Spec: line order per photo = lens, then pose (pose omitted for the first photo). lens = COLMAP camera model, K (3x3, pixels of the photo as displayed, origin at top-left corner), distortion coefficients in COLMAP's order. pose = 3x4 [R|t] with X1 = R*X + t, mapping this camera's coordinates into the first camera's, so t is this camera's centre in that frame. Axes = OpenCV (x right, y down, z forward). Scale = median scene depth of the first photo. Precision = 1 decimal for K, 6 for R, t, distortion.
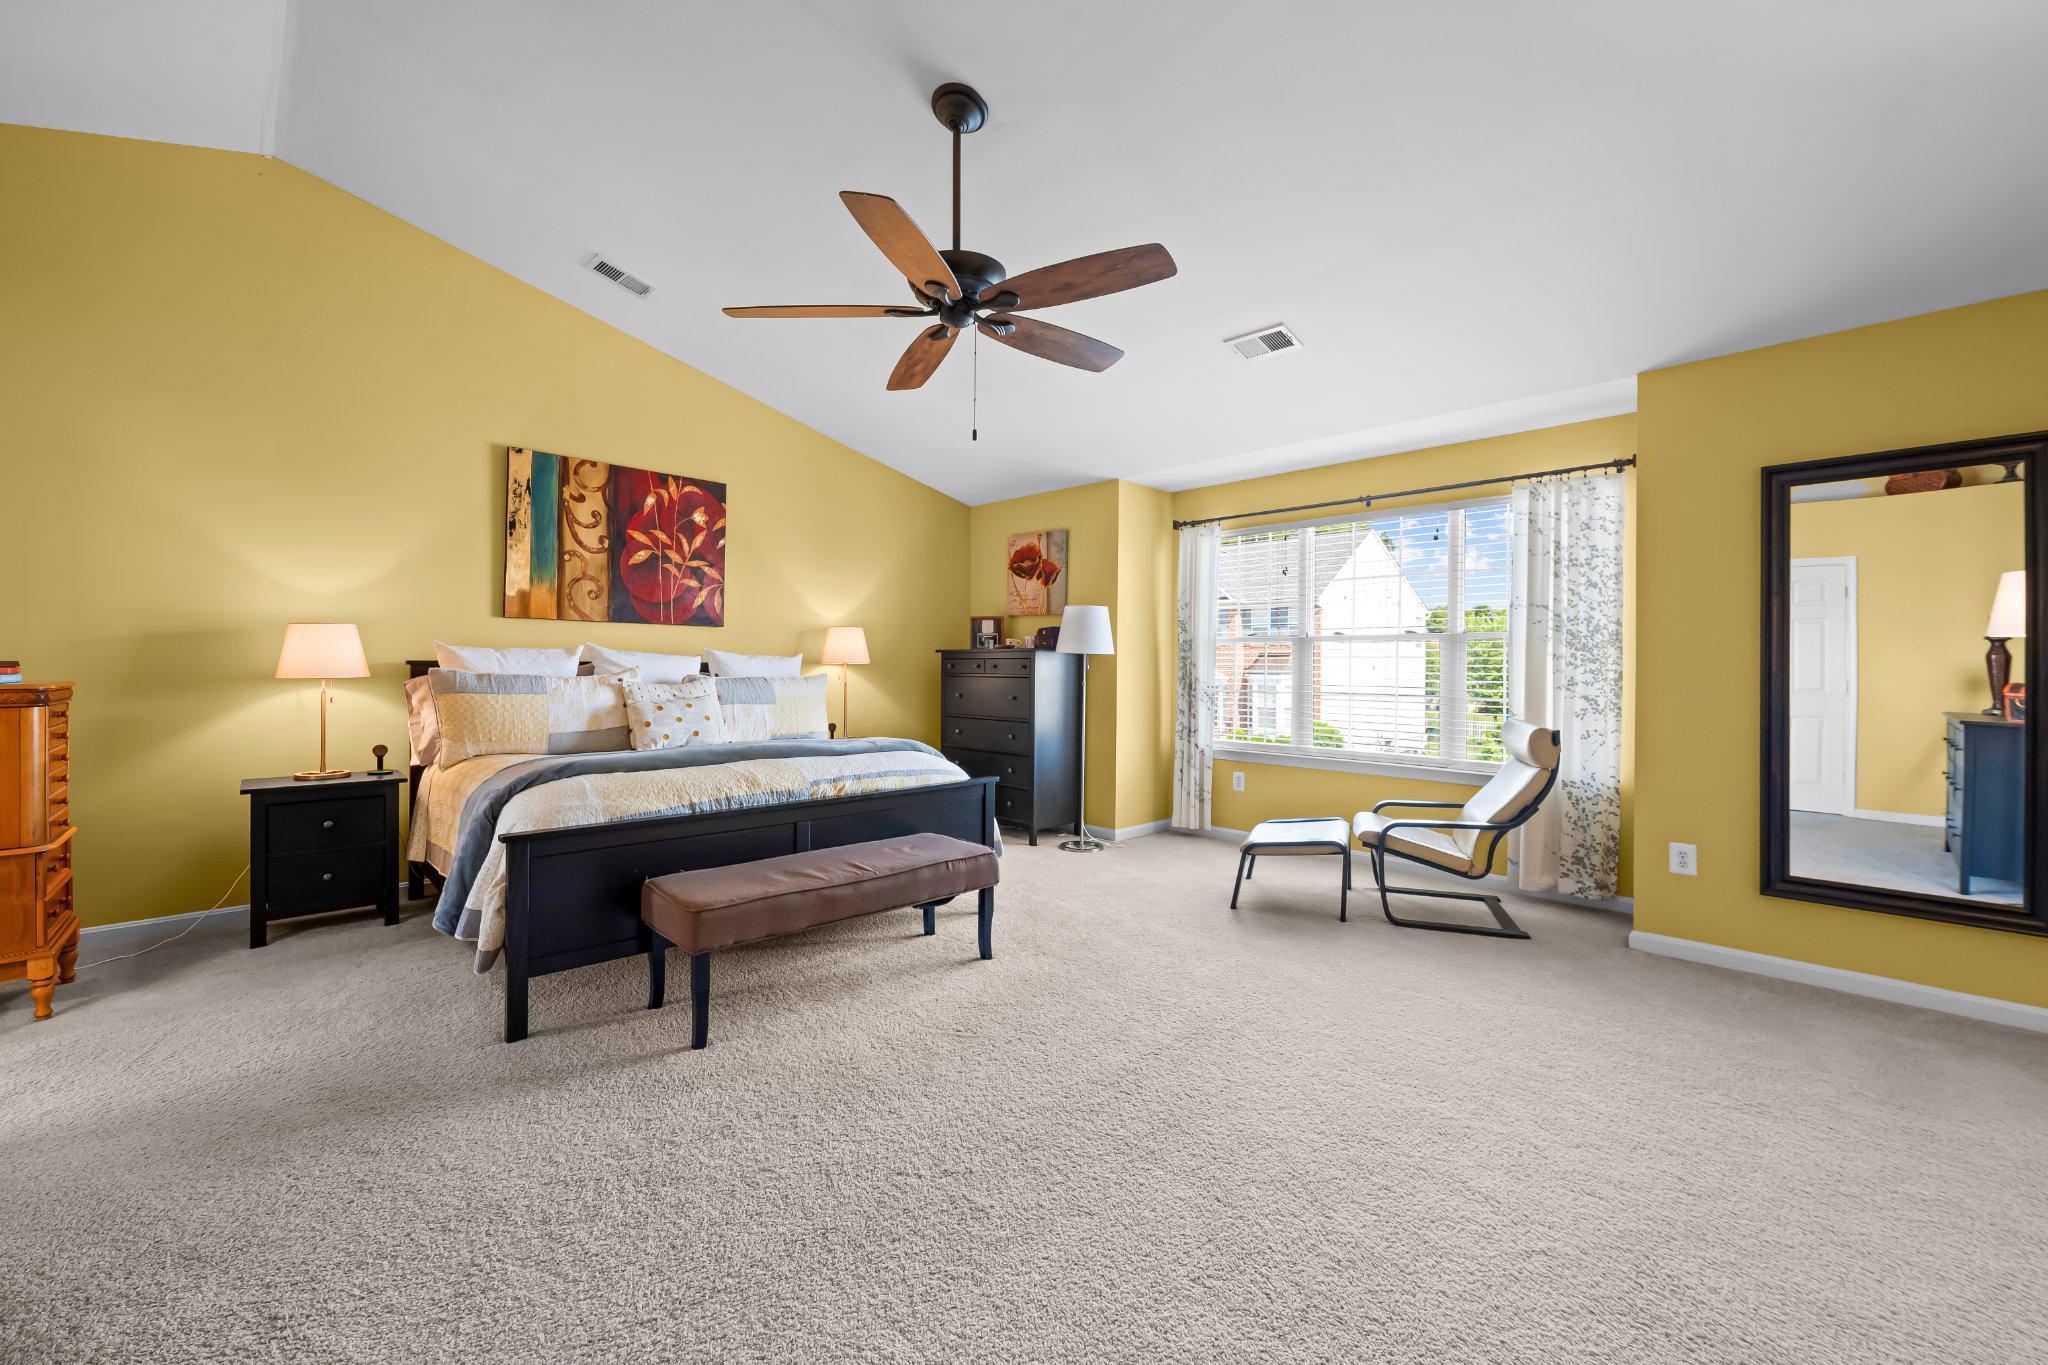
lens RADIAL K [[829.8, 0, 1023.7], [0, 829.8, 655.9], [0, 0, 1]] dist [-0.002524, -0.000449]
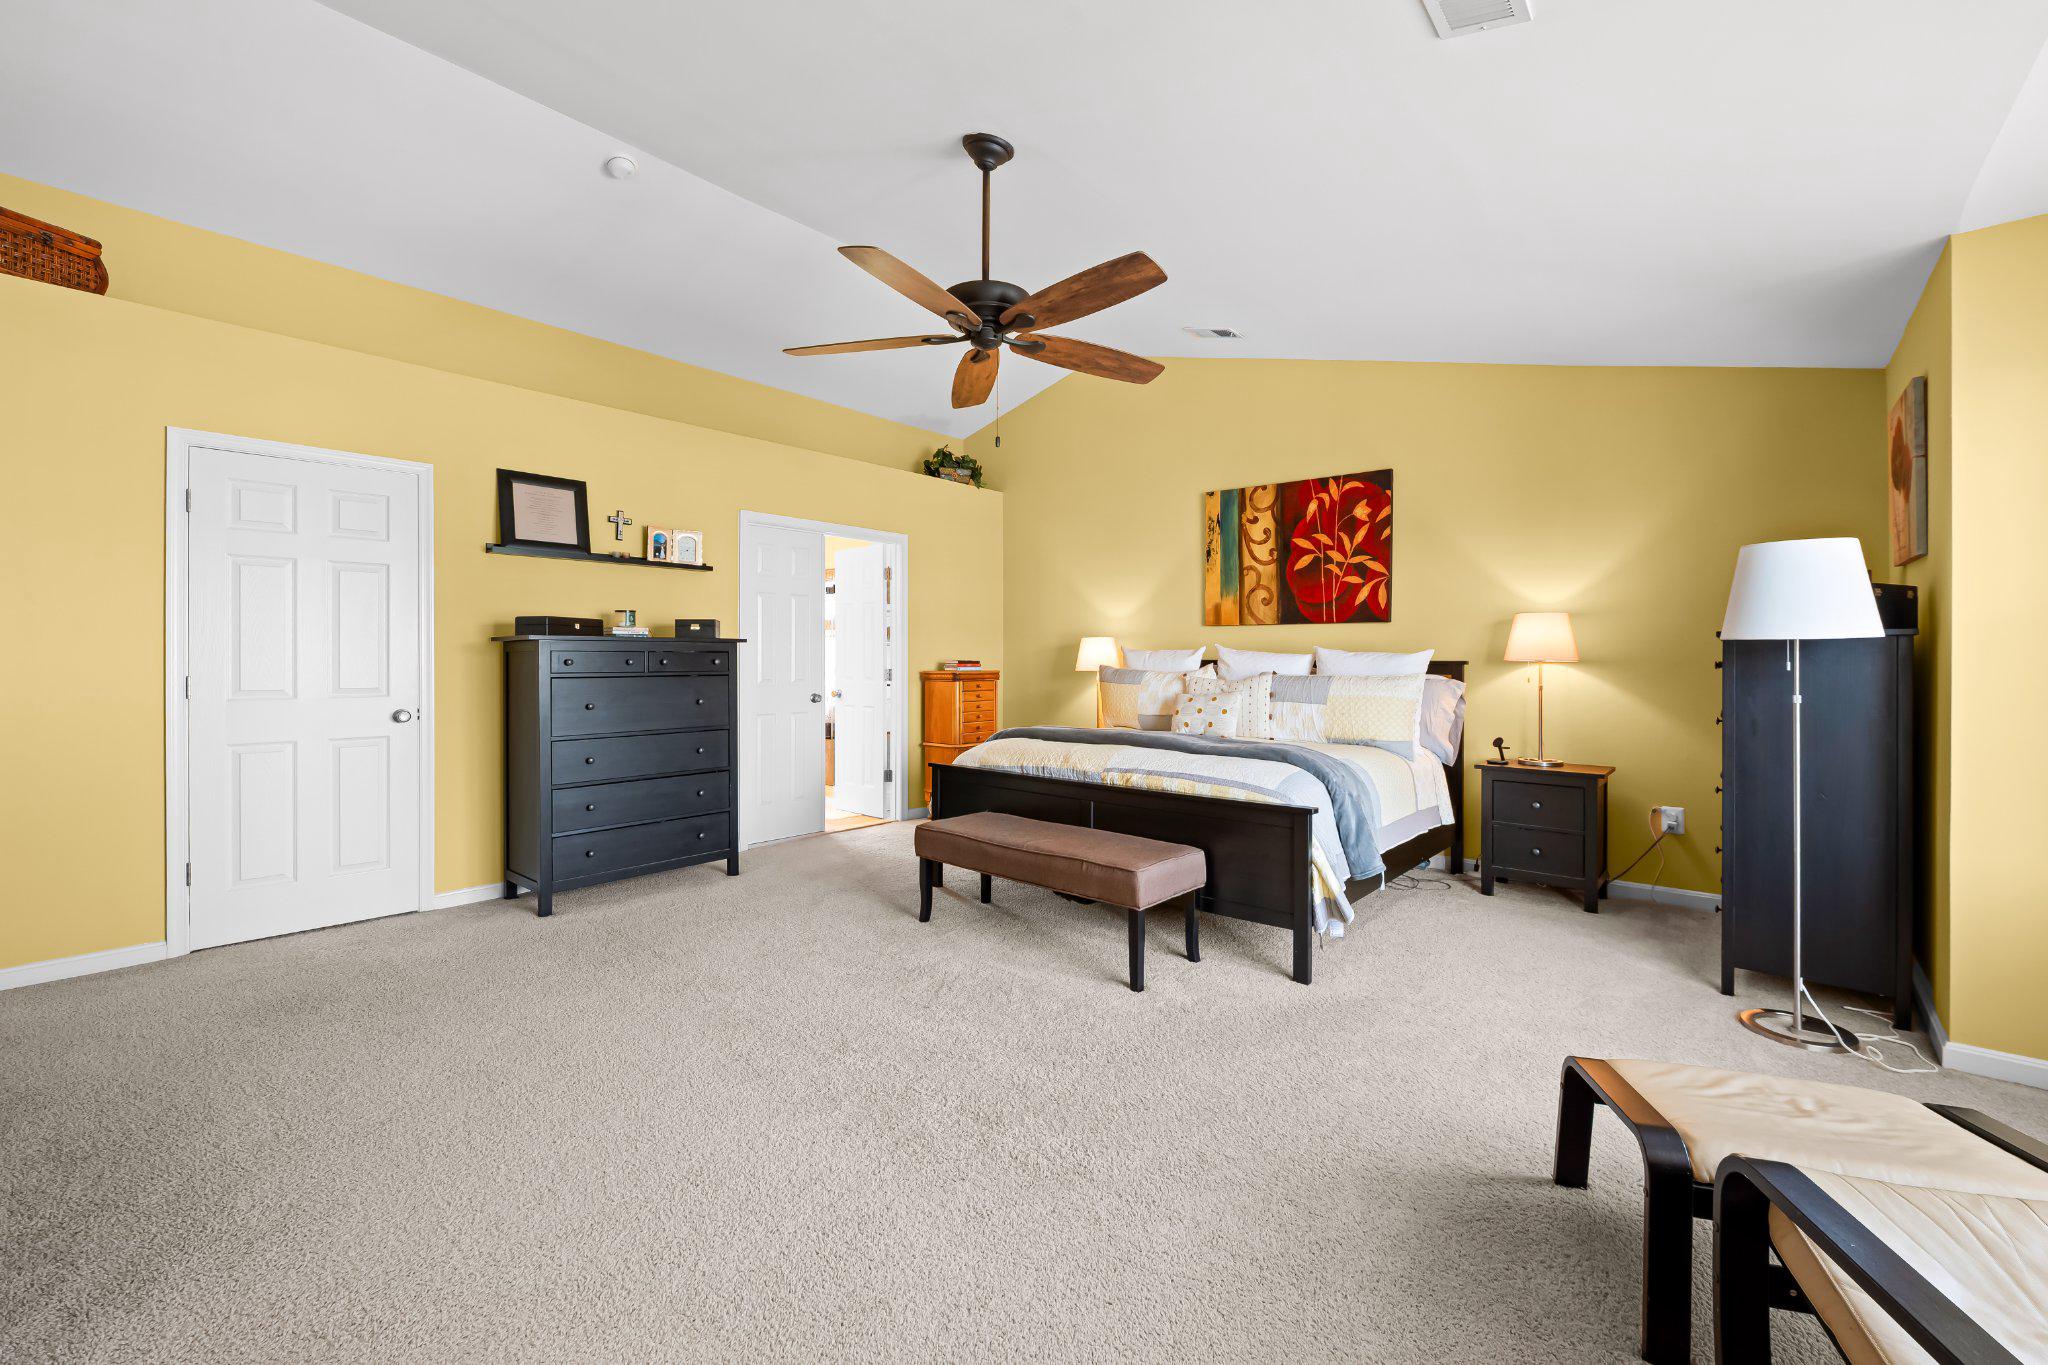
lens RADIAL K [[829.8, 0, 1023.7], [0, 829.8, 655.9], [0, 0, 1]] dist [-0.002524, -0.000449]
pose [[0.099795, -0.009458, -0.994963, 0.587565], [0.009881, 0.999915, -0.008514, 0.007805], [0.994959, -0.008982, 0.099879, 0.552754]]
